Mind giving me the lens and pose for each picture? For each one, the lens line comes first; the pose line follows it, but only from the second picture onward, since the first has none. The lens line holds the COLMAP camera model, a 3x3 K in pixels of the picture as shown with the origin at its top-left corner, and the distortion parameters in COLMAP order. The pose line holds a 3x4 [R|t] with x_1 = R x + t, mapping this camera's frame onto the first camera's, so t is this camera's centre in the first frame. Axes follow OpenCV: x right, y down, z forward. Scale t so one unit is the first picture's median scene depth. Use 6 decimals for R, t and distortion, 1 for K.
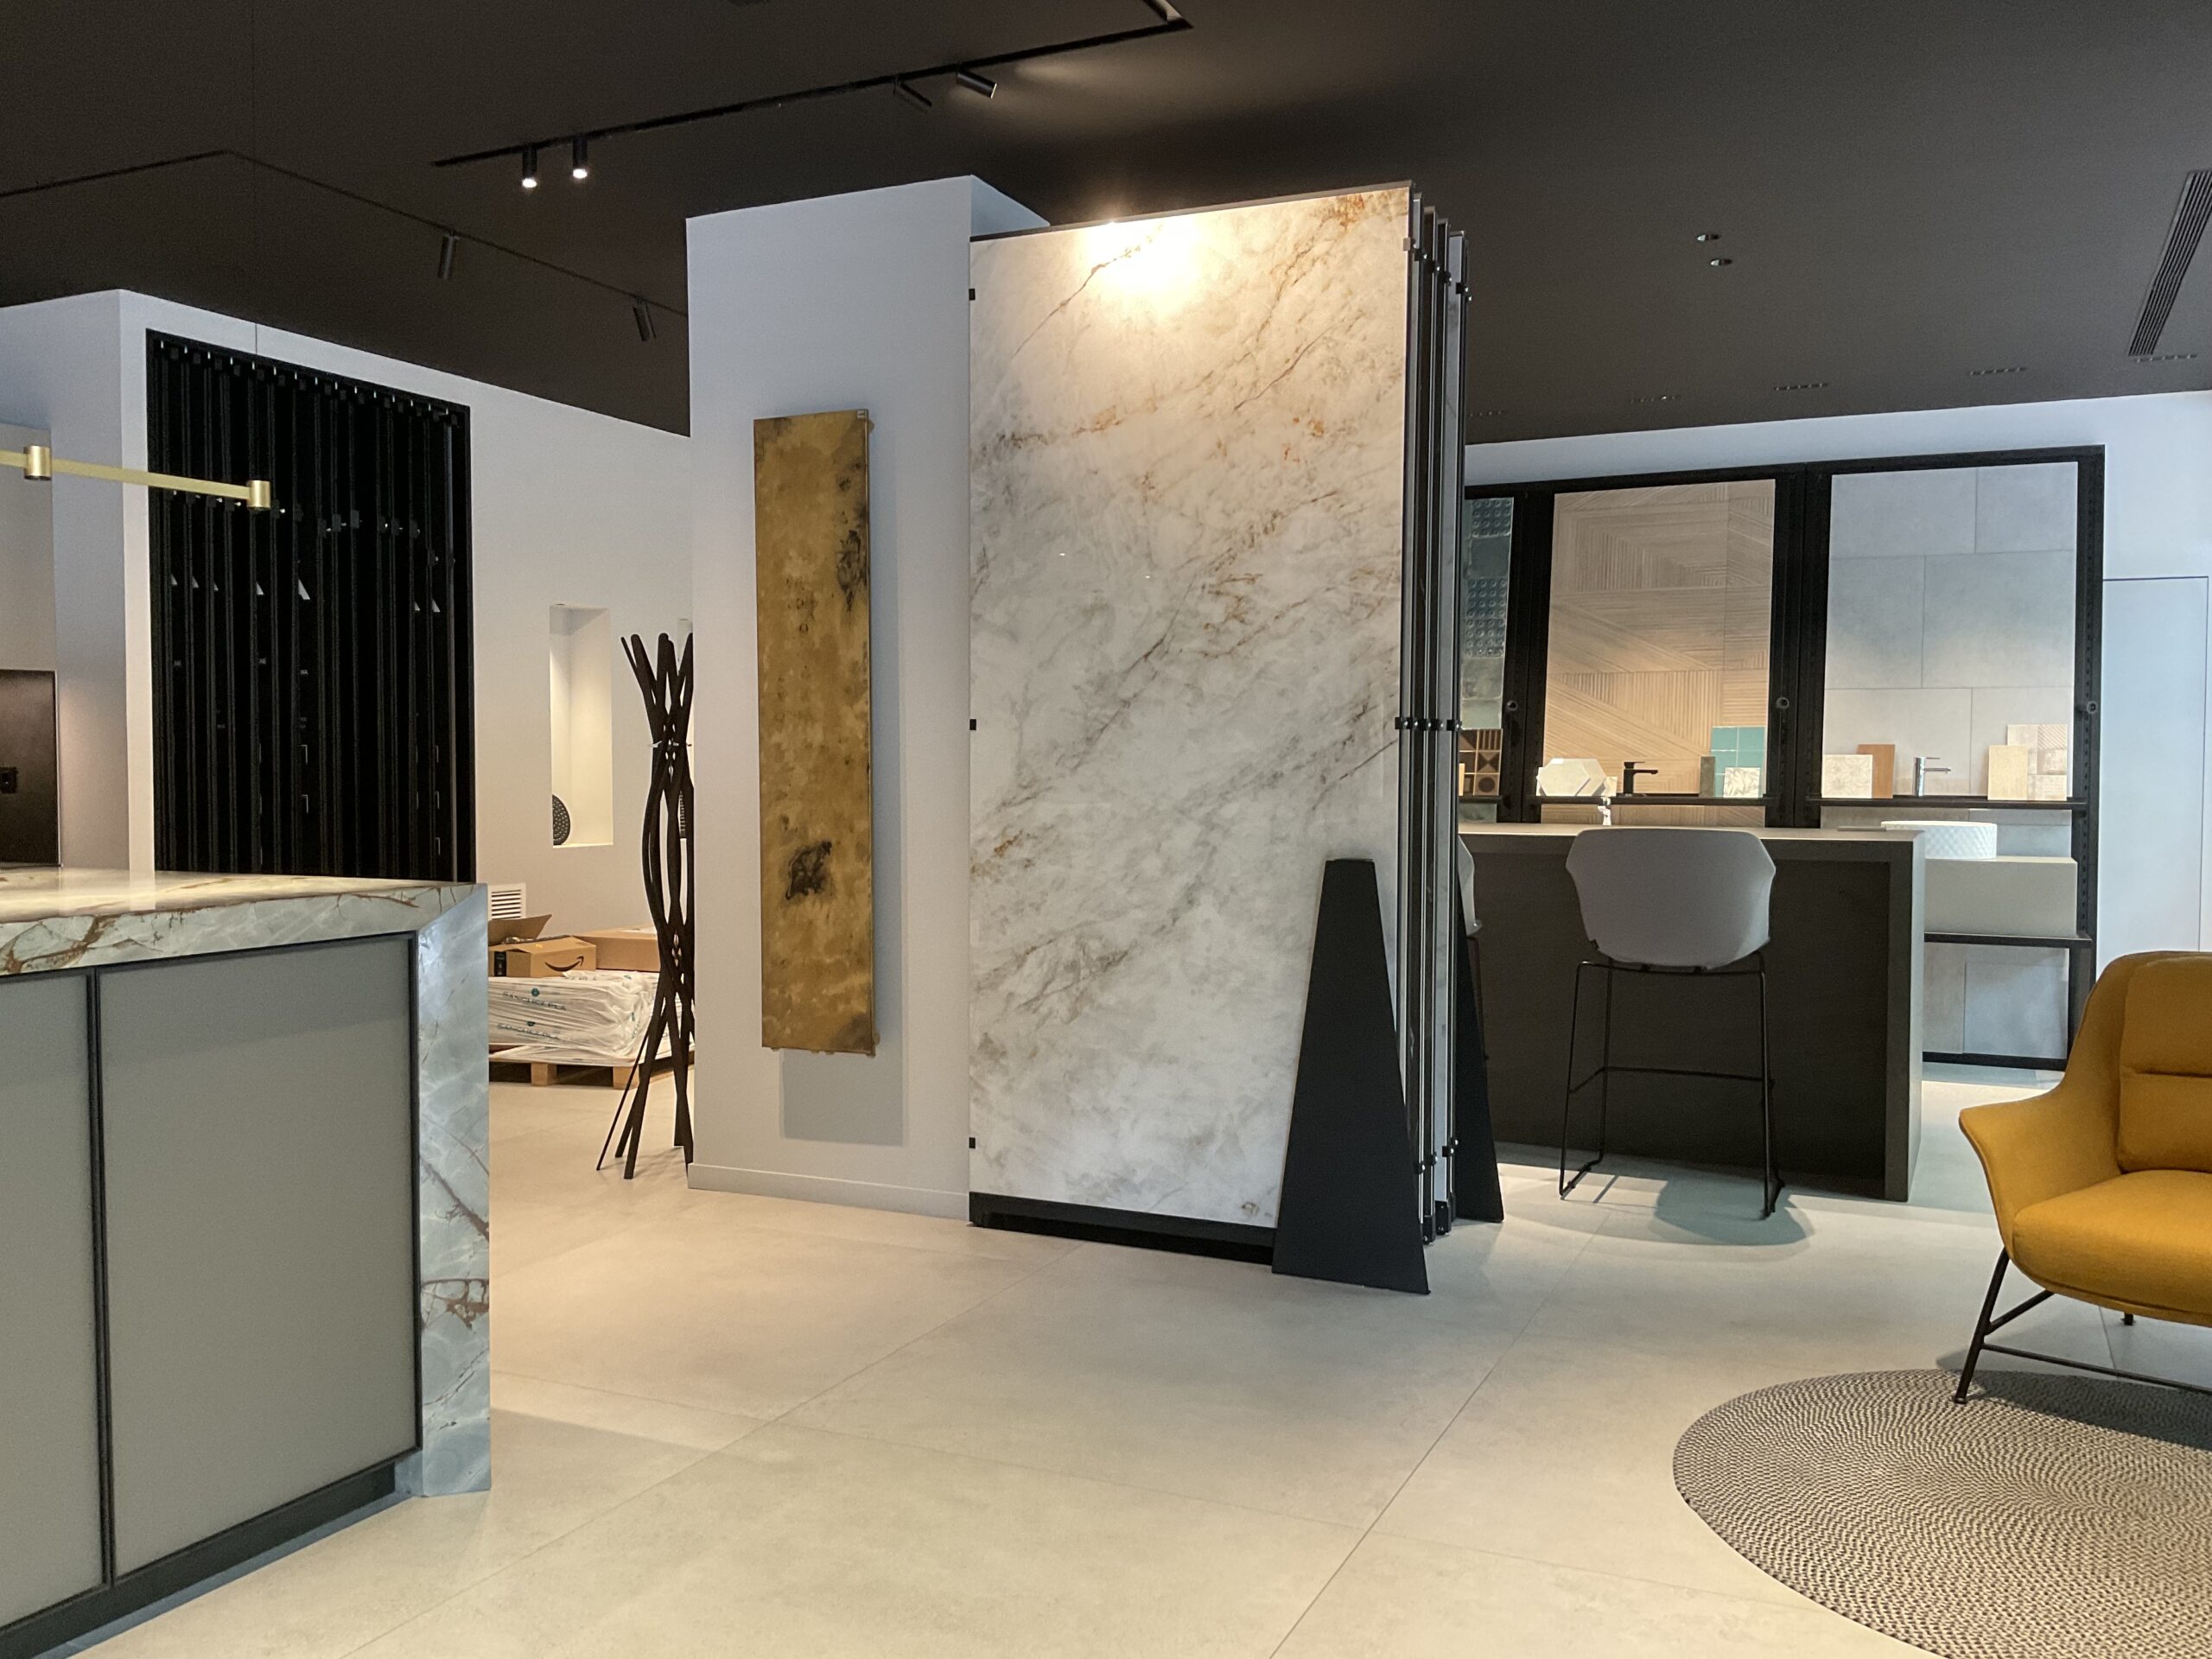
lens RADIAL K [[1822.8, 0, 1097.6], [0, 1822.8, 837.6], [0, 0, 1]] dist [0.123836, -0.255722]
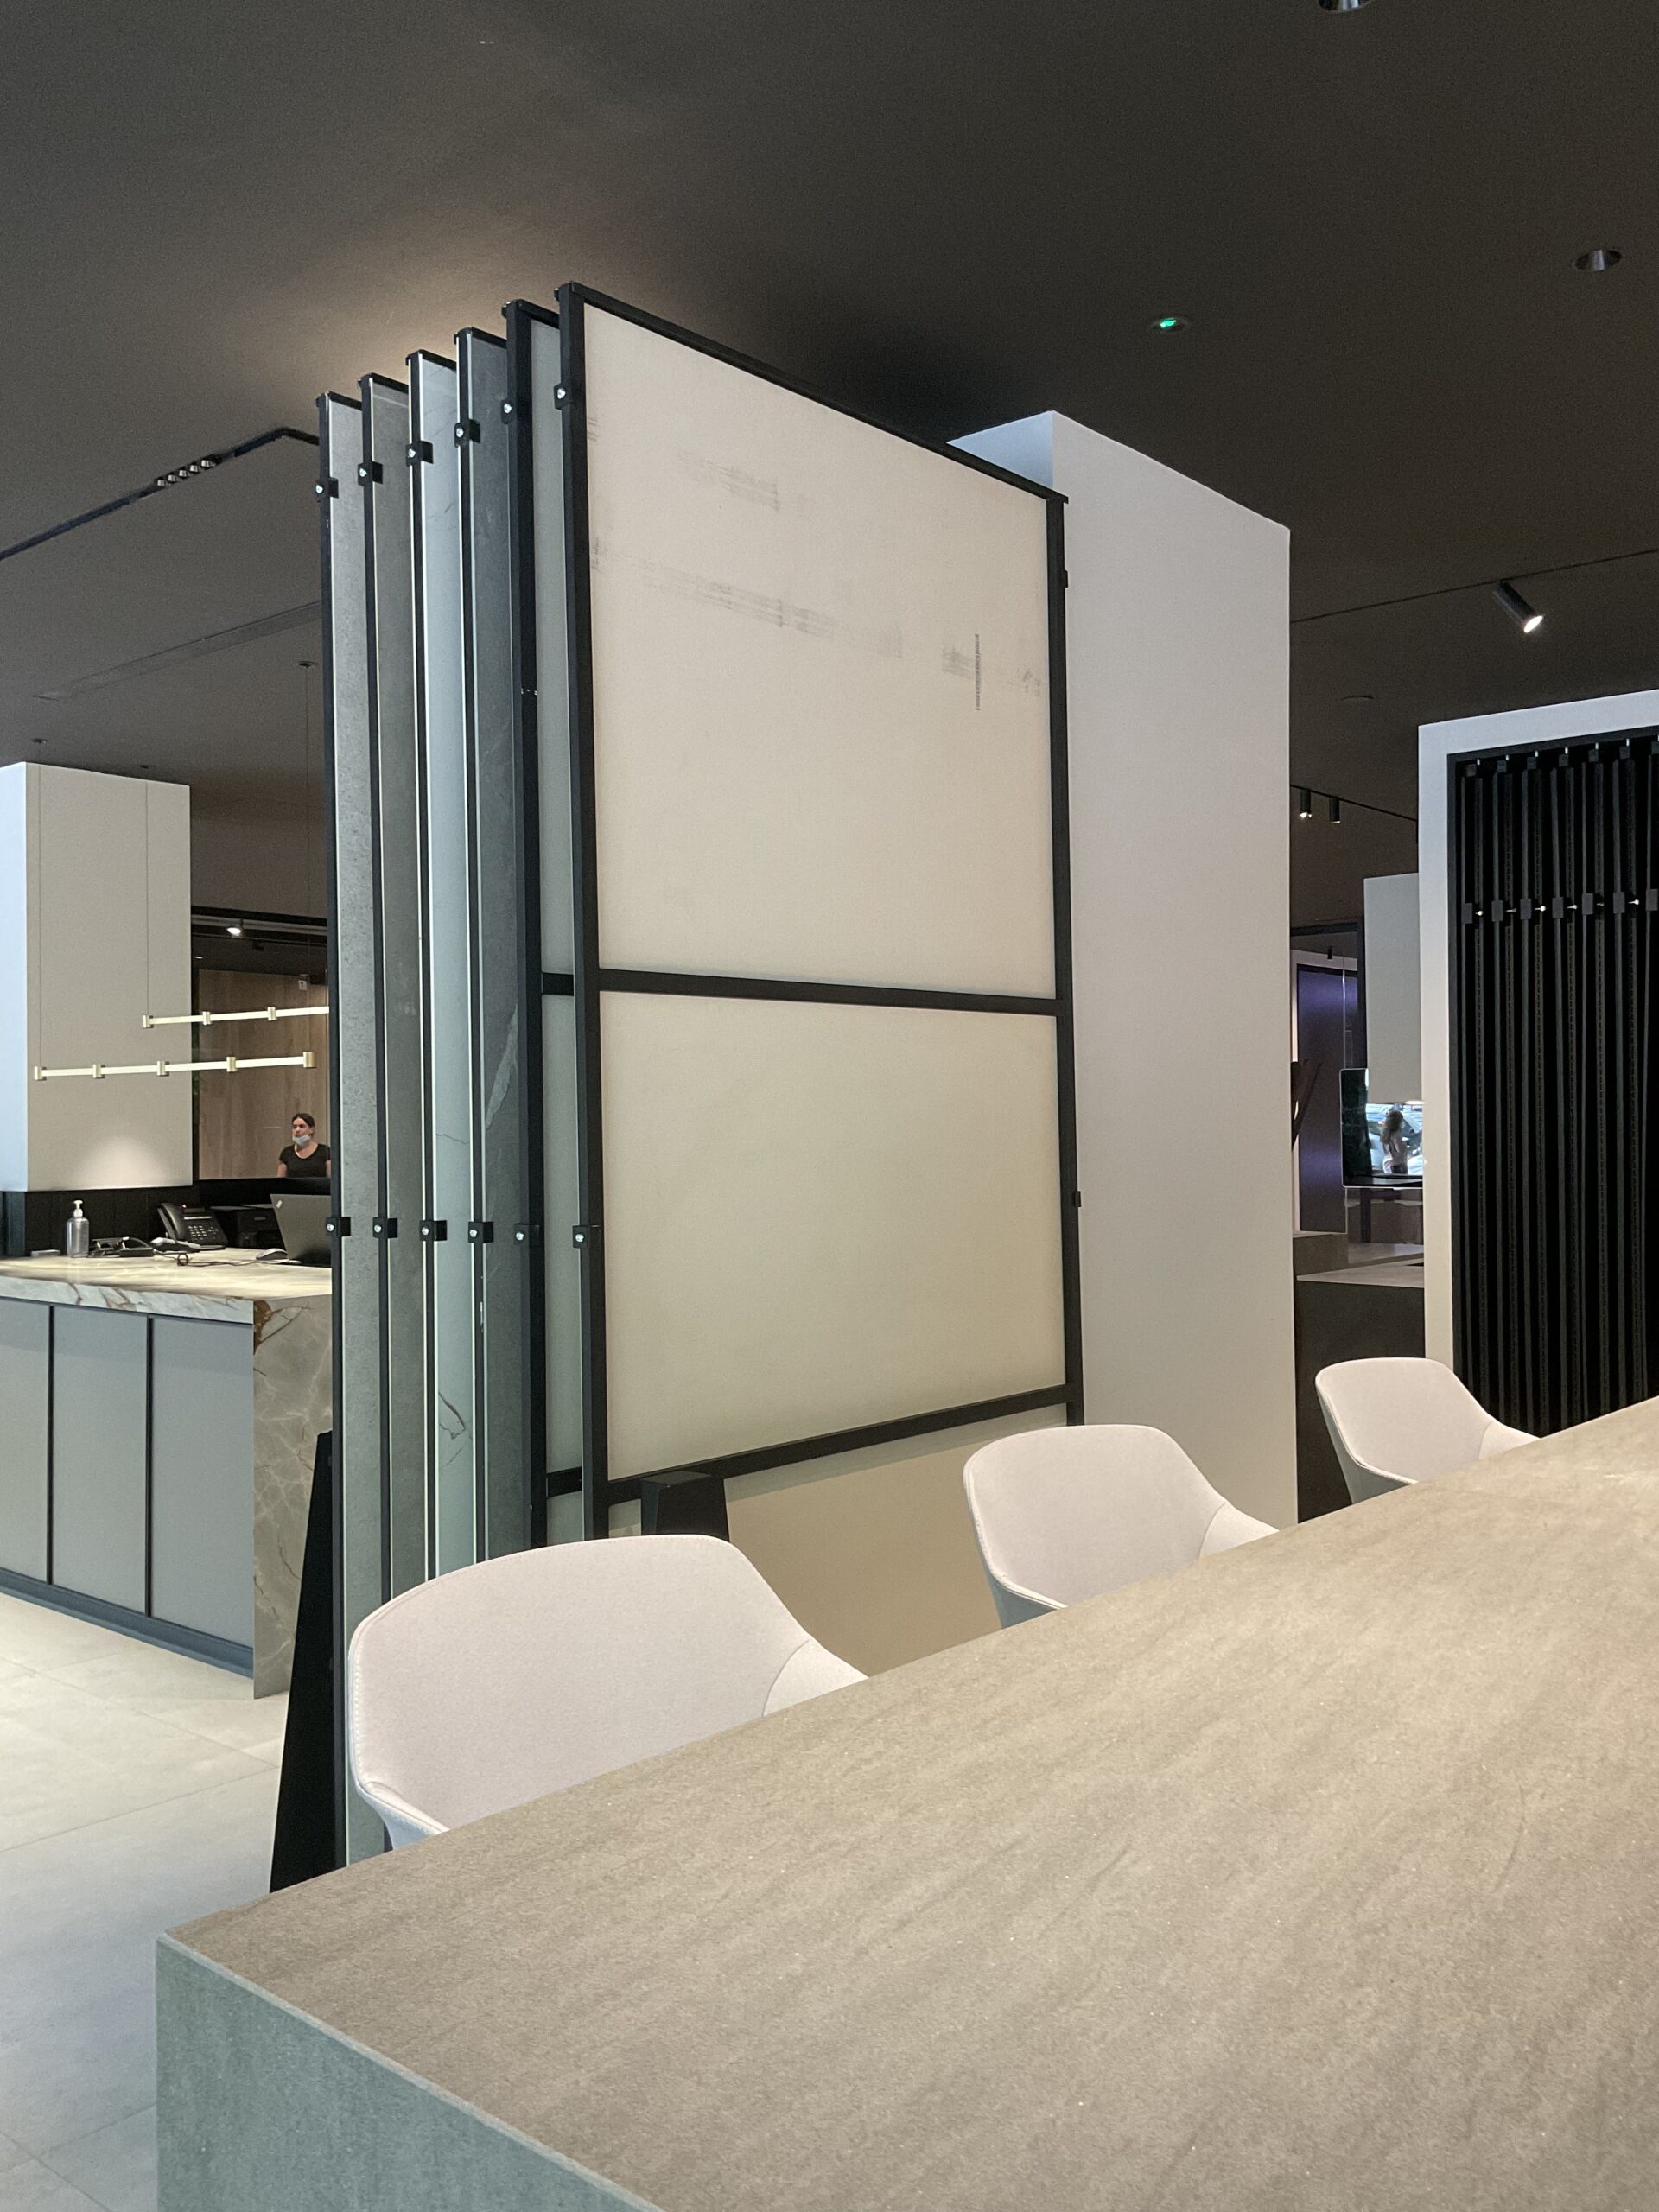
lens RADIAL K [[1822.8, 0, 815.2], [0, 1822.8, 1103.4], [0, 0, 1]] dist [0.123836, -0.255722]
pose [[-0.263010, -0.004637, -0.964782, 0.678067], [-0.036690, 0.999313, 0.005199, -0.108041], [0.964095, 0.036765, -0.263000, 1.212252]]
